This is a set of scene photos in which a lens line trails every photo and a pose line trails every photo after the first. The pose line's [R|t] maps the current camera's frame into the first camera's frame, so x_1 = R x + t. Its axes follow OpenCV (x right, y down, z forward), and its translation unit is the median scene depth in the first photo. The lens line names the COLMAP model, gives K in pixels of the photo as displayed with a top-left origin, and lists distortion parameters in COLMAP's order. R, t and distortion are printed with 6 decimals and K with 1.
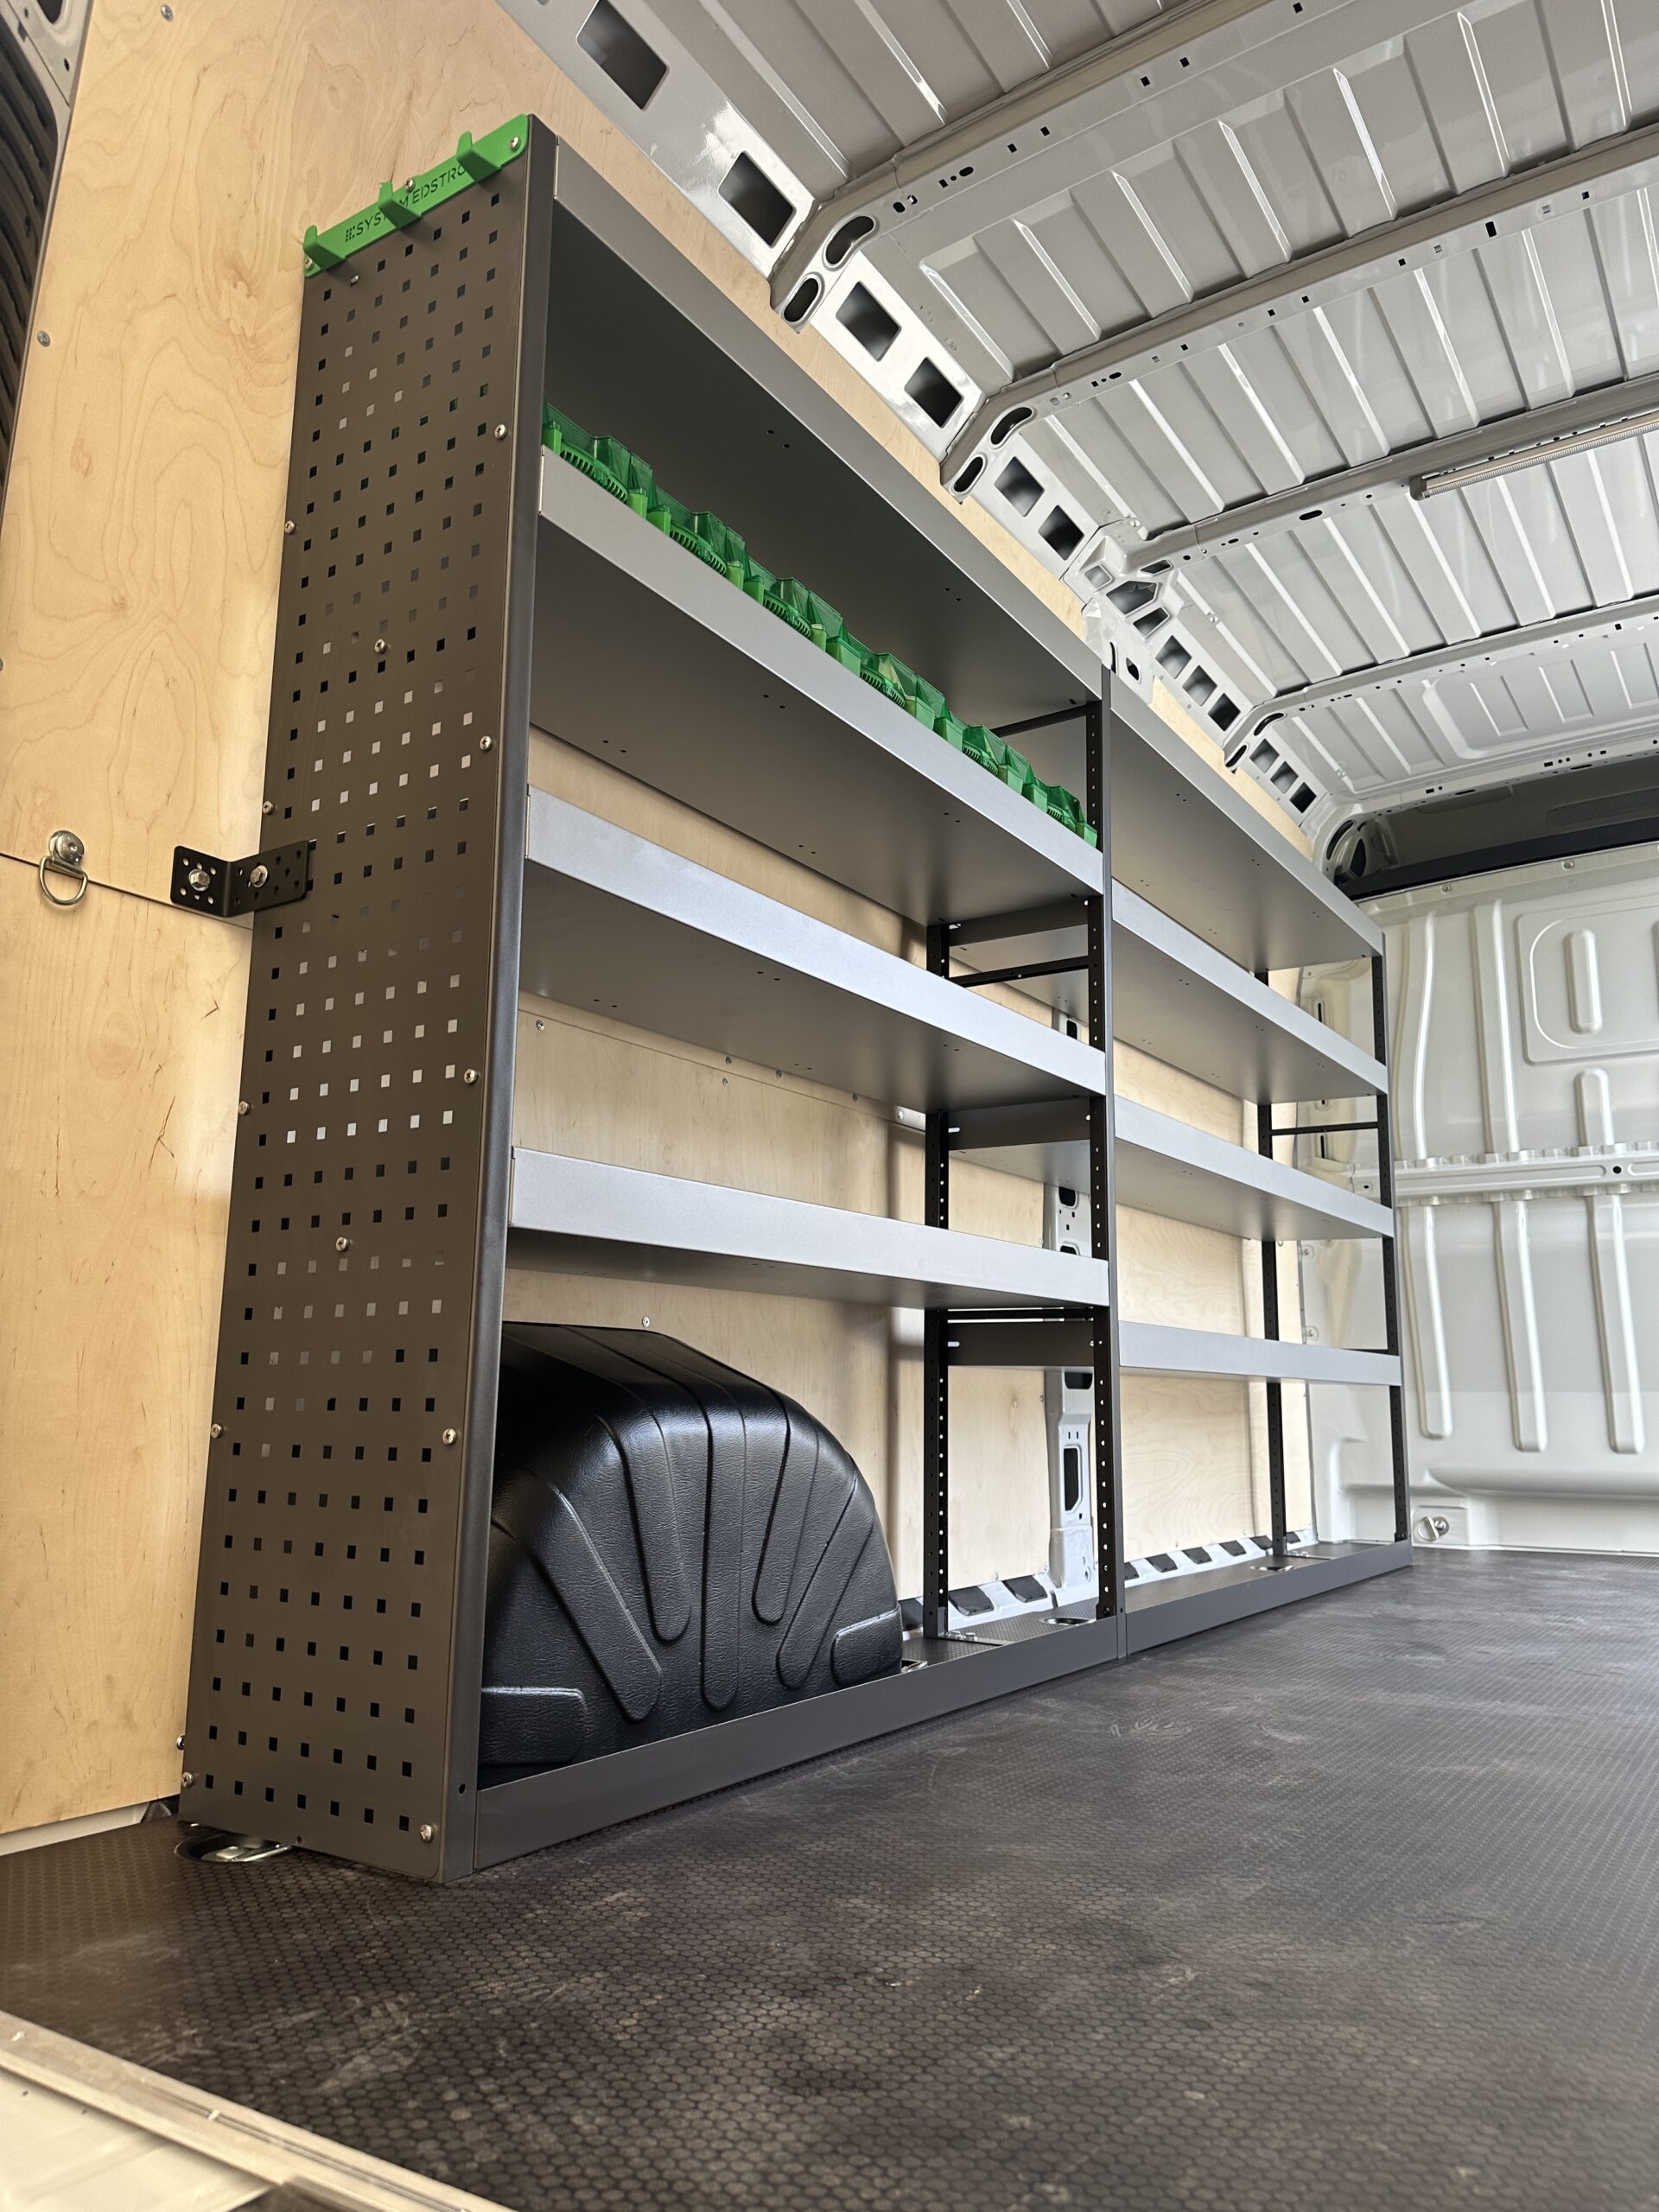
lens RADIAL K [[1558.5, 0, 845.9], [0, 1558.5, 1111.7], [0, 0, 1]] dist [0.029193, -0.038343]
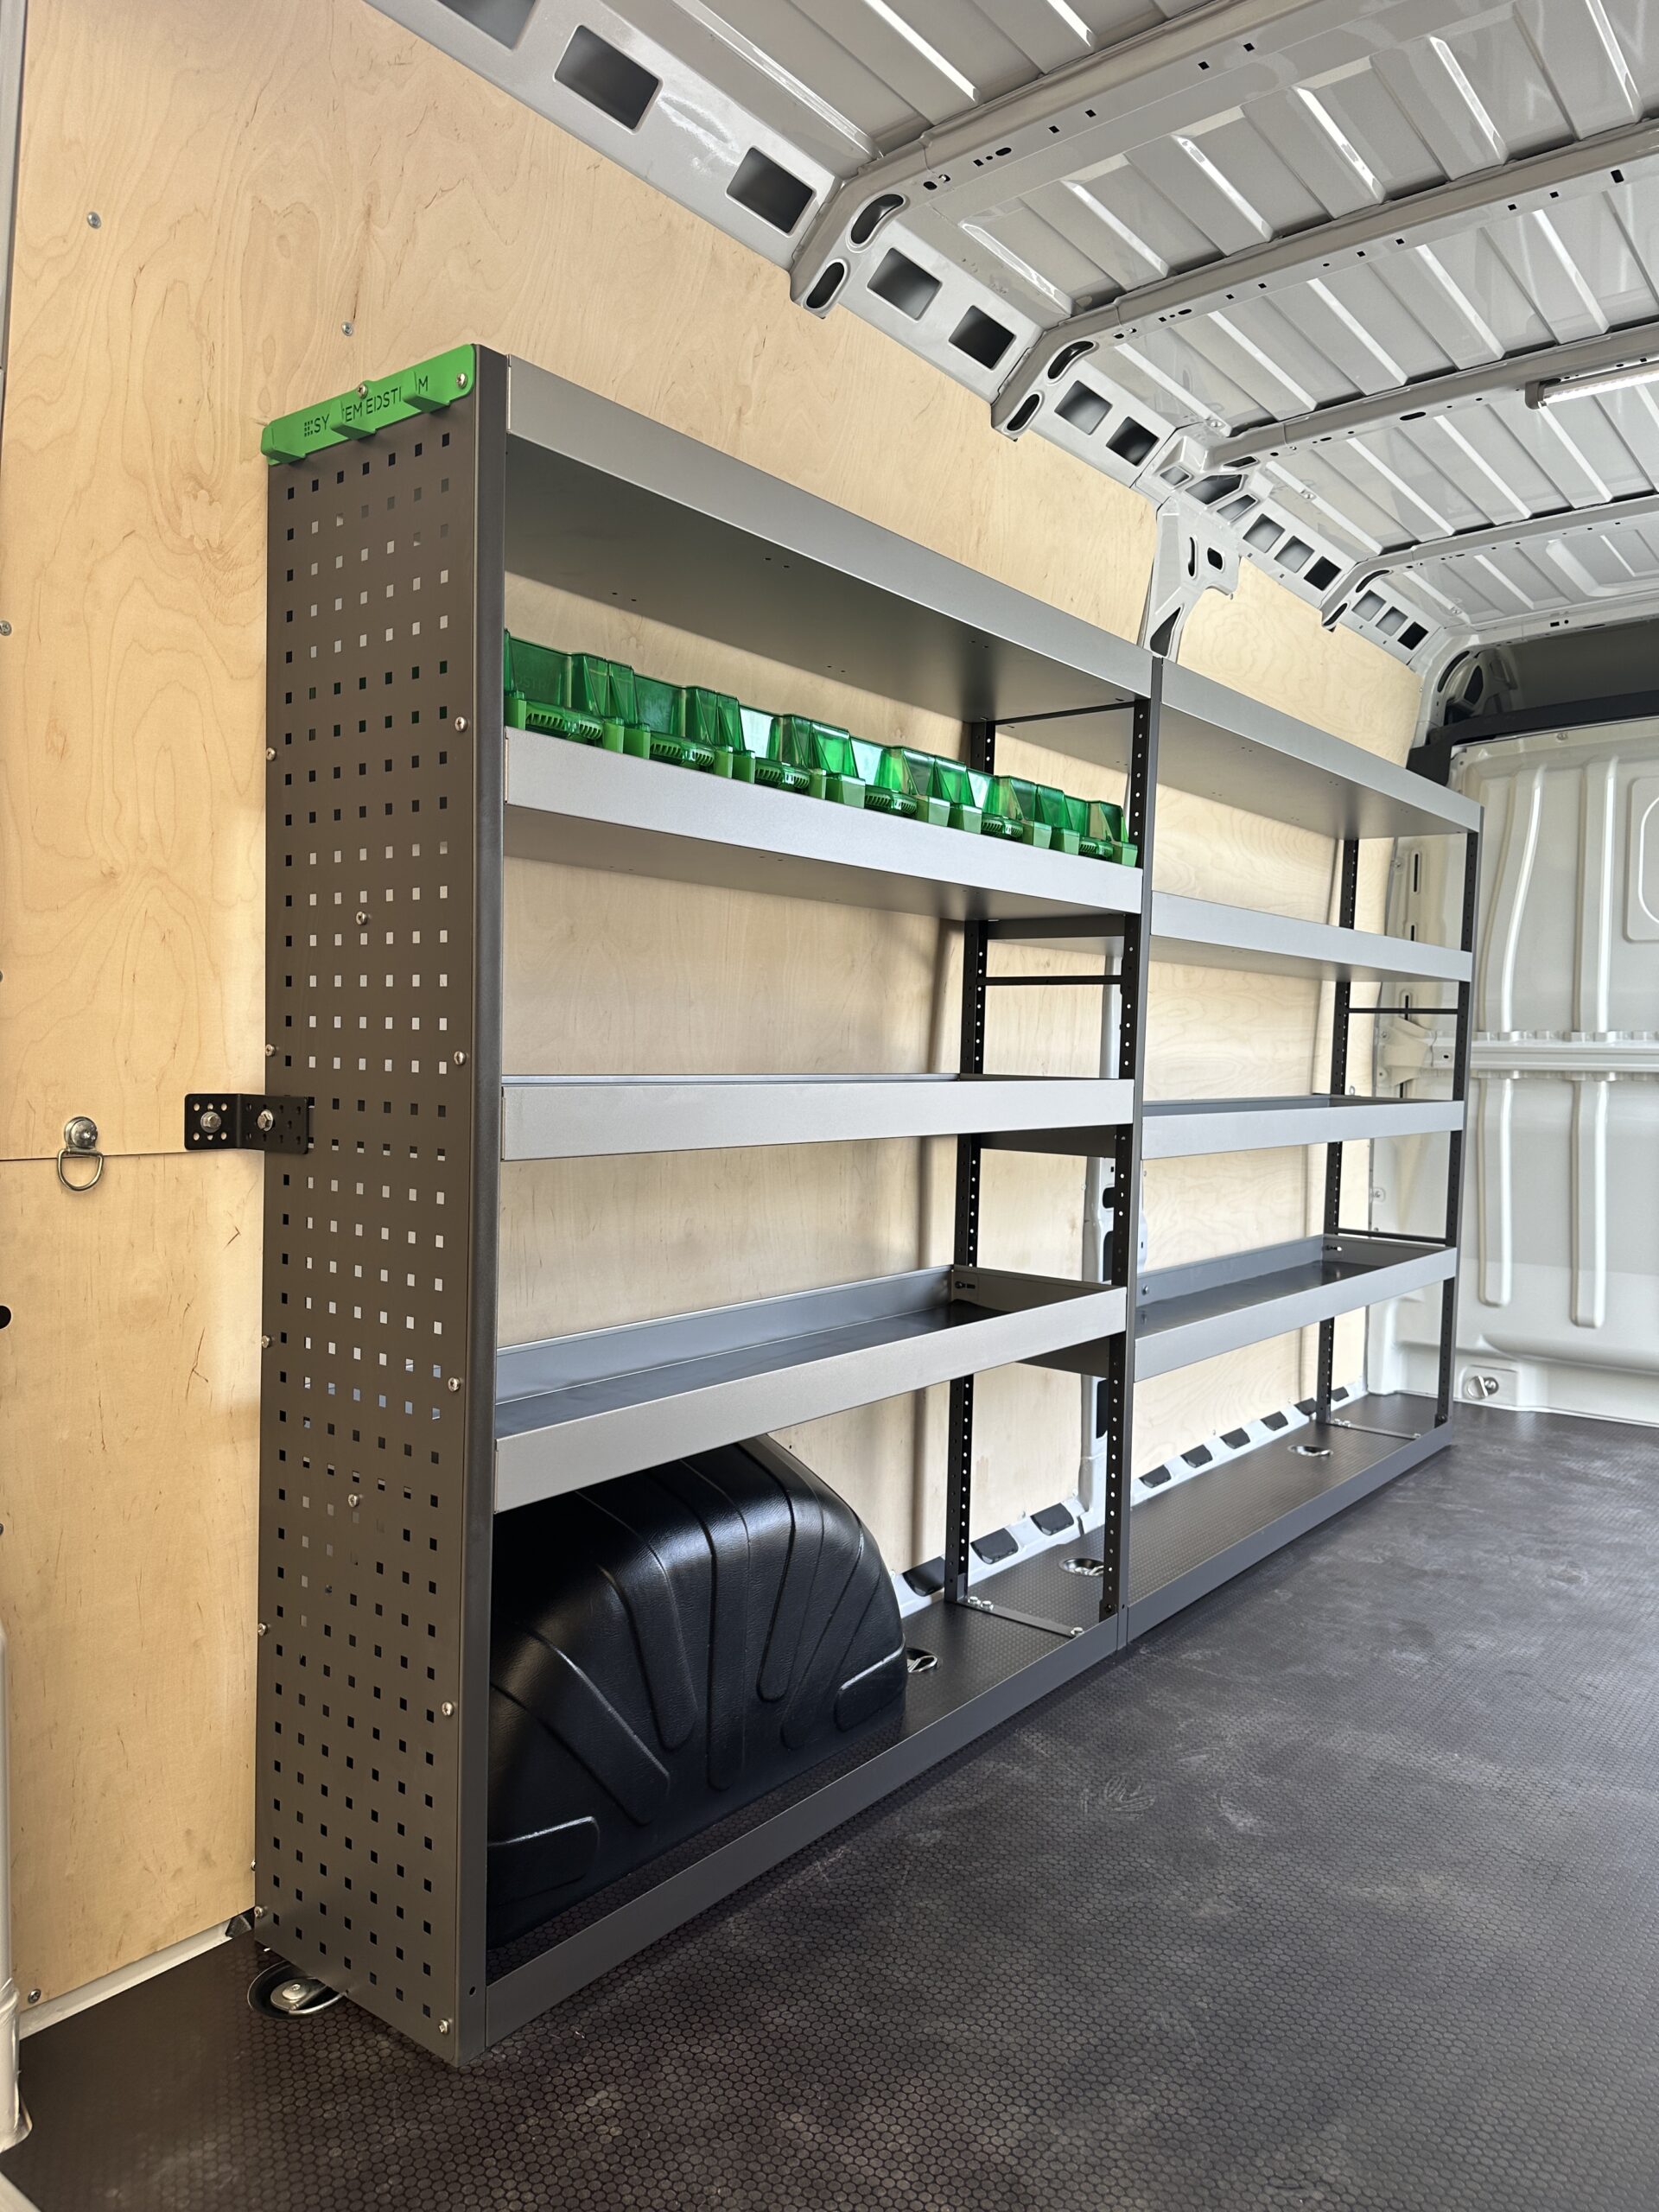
lens RADIAL K [[1566.2, 0, 829.5], [0, 1566.2, 1106.0], [0, 0, 1]] dist [0.008395, -0.012140]
pose [[0.996186, 0.016861, -0.085614, 0.077879], [0.002327, 0.975673, 0.219220, -0.325261], [0.087227, -0.218583, 0.971912, 0.009677]]
